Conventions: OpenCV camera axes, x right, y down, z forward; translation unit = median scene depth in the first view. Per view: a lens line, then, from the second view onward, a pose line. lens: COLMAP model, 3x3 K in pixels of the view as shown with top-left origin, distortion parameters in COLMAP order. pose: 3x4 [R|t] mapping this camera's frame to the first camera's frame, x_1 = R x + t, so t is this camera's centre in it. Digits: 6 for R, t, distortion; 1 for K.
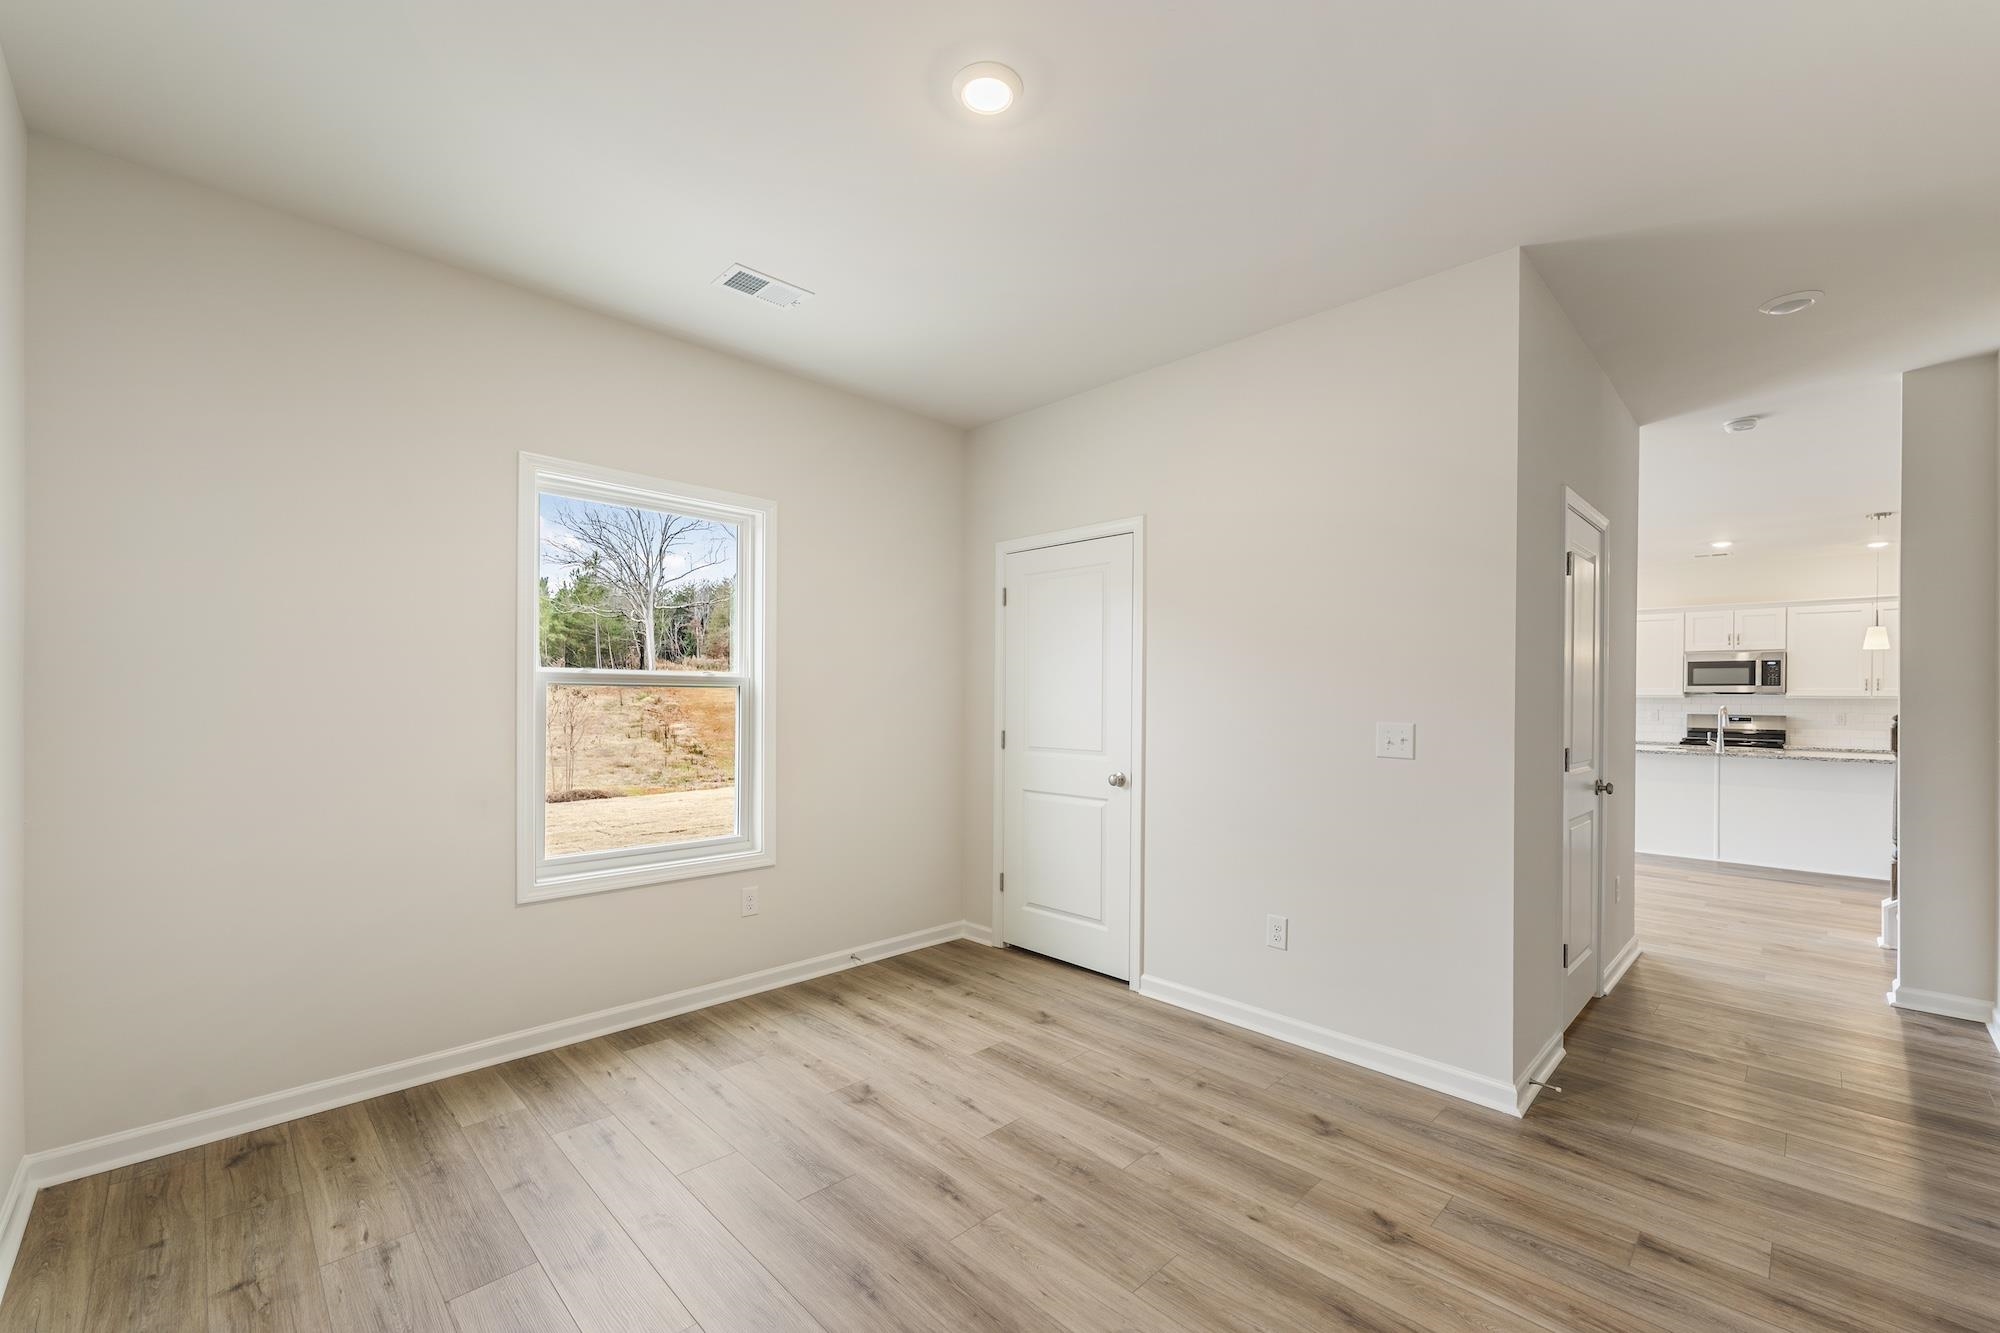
lens RADIAL K [[808.9, 0, 1047.0], [0, 808.9, 697.7], [0, 0, 1]] dist [0.000175, 0.000031]
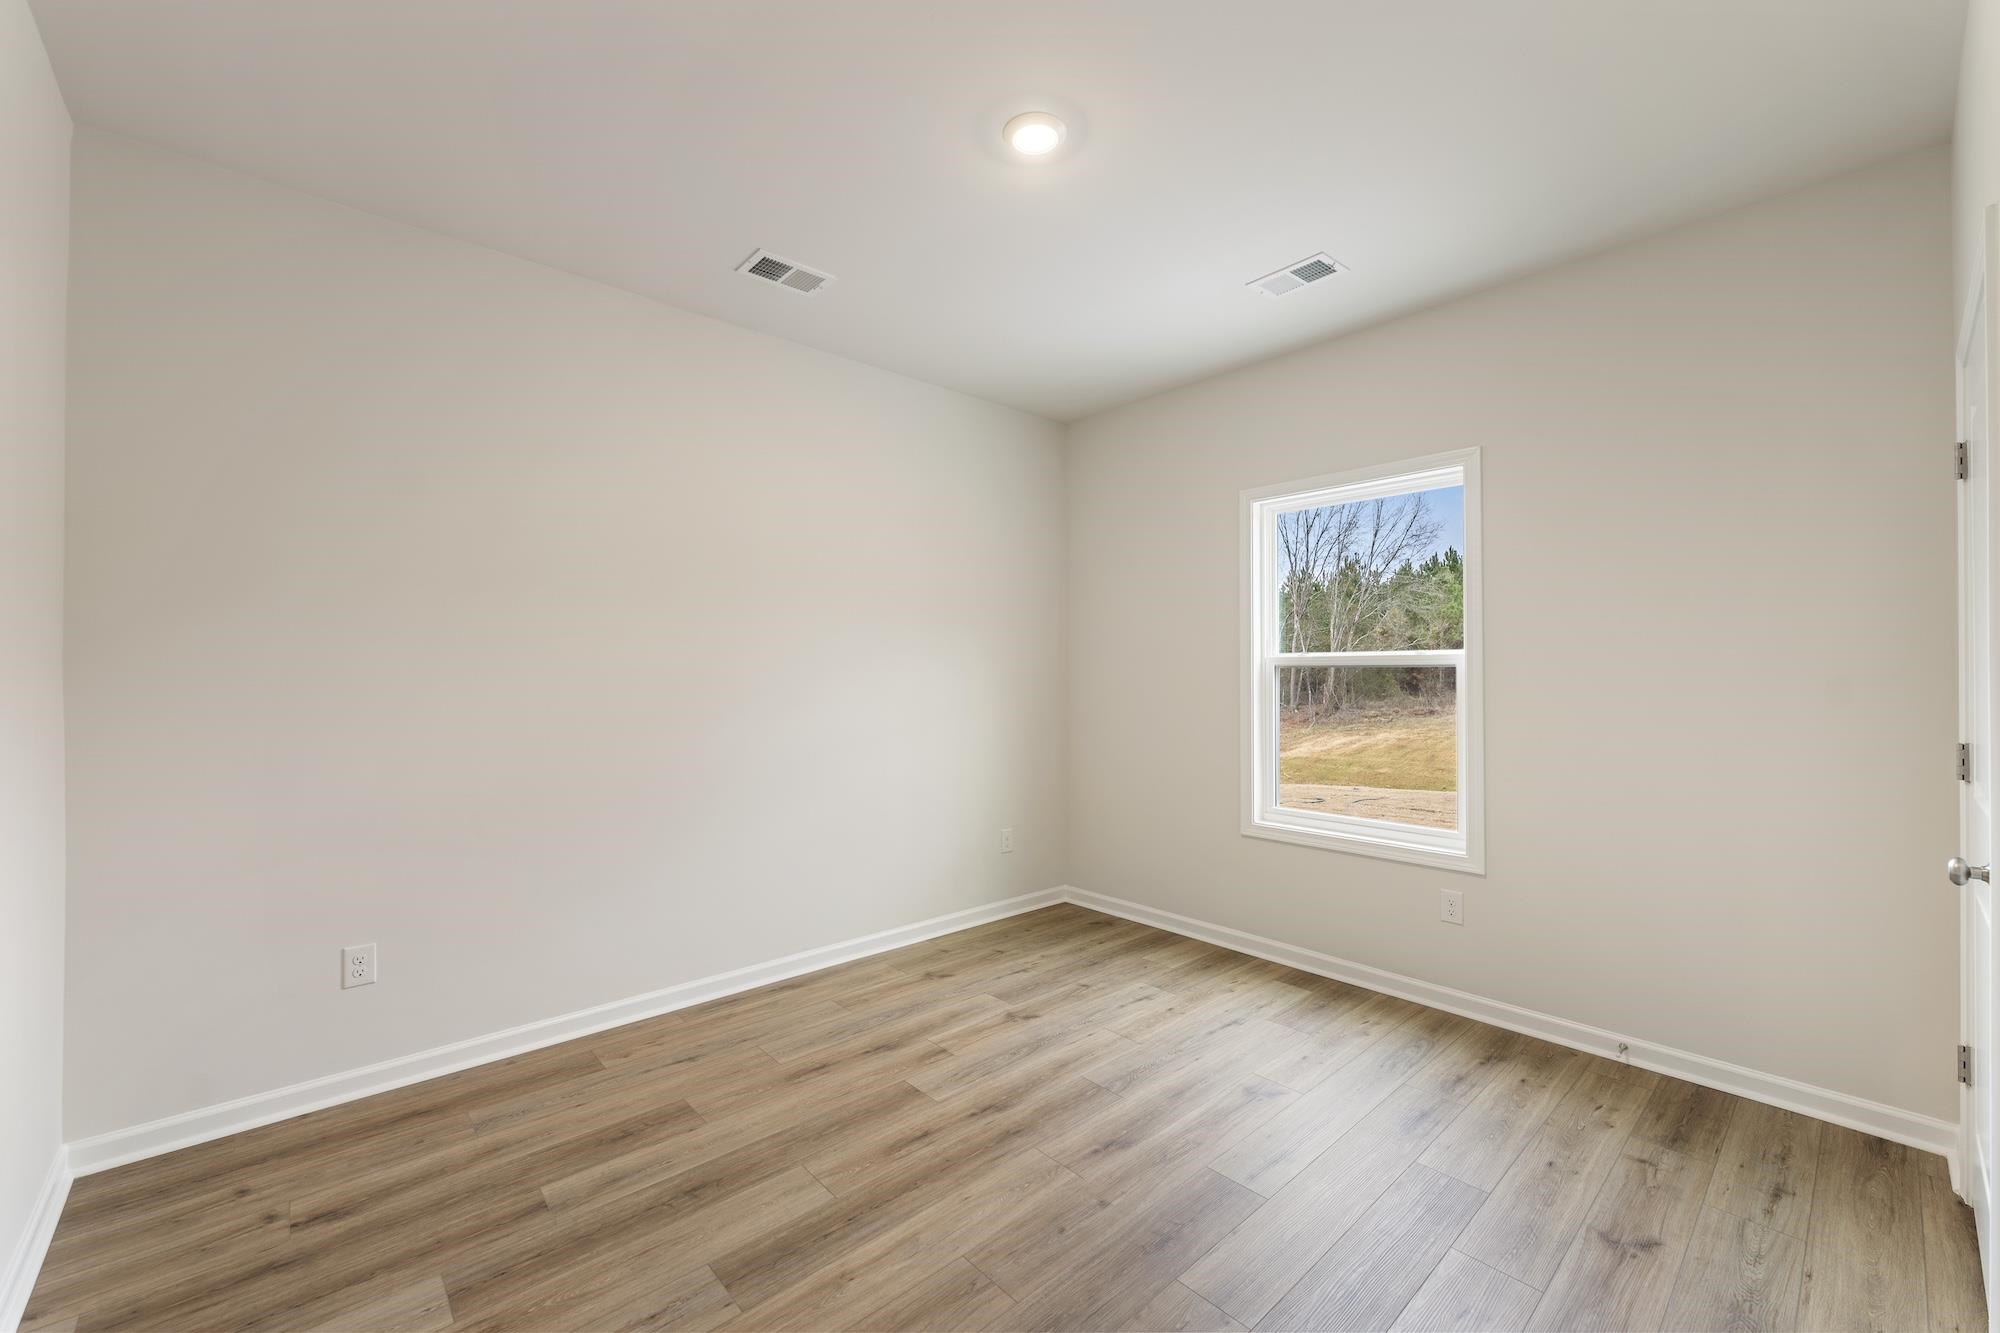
lens RADIAL K [[797.3, 0, 958.0], [0, 797.3, 666.0], [0, 0, 1]] dist [-0.000064, -0.000067]
pose [[-0.097978, -0.015057, -0.995075, 0.561526], [-0.000374, 0.999886, -0.015093, 0.000208], [0.995188, -0.001106, -0.097973, 0.545073]]
